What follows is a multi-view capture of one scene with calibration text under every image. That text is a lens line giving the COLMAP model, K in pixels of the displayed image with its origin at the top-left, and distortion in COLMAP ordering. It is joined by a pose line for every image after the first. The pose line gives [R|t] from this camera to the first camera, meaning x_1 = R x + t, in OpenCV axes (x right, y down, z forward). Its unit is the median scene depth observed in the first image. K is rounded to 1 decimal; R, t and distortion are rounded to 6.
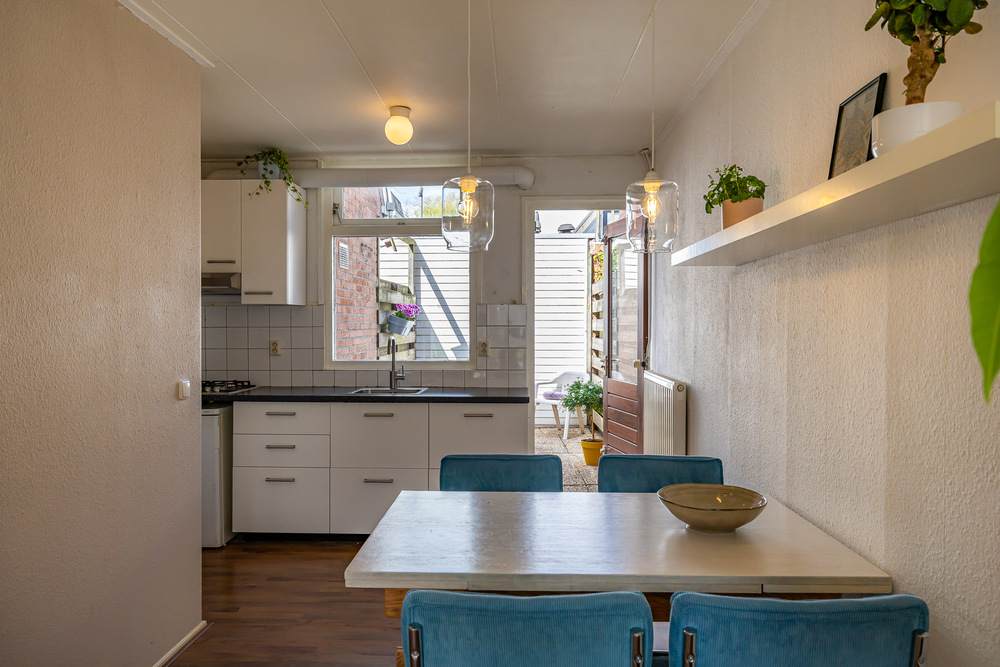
lens RADIAL K [[666.0, 0, 500.0], [0, 666.0, 333.5], [0, 0, 1]] dist [0.000762, 0.000196]
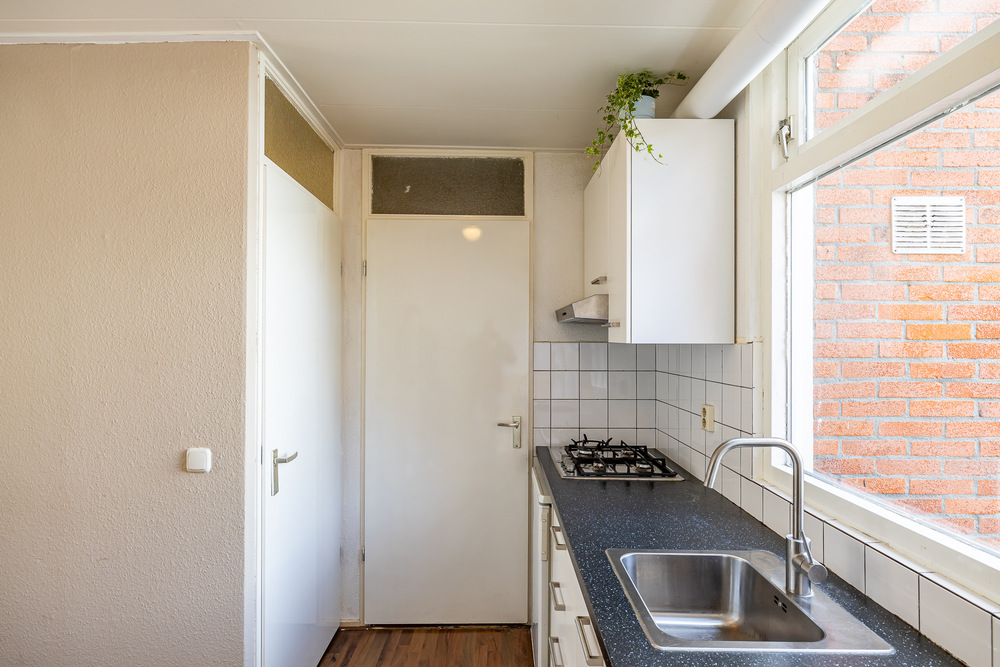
lens RADIAL K [[557.4, 0, 500.0], [0, 557.4, 333.5], [0, 0, 1]] dist [-0.002874, -0.000900]
pose [[0.028069, -0.010193, -0.999554, 0.233826], [-0.020893, 0.999724, -0.010781, -0.078256], [0.999388, 0.021186, 0.027848, 1.526884]]
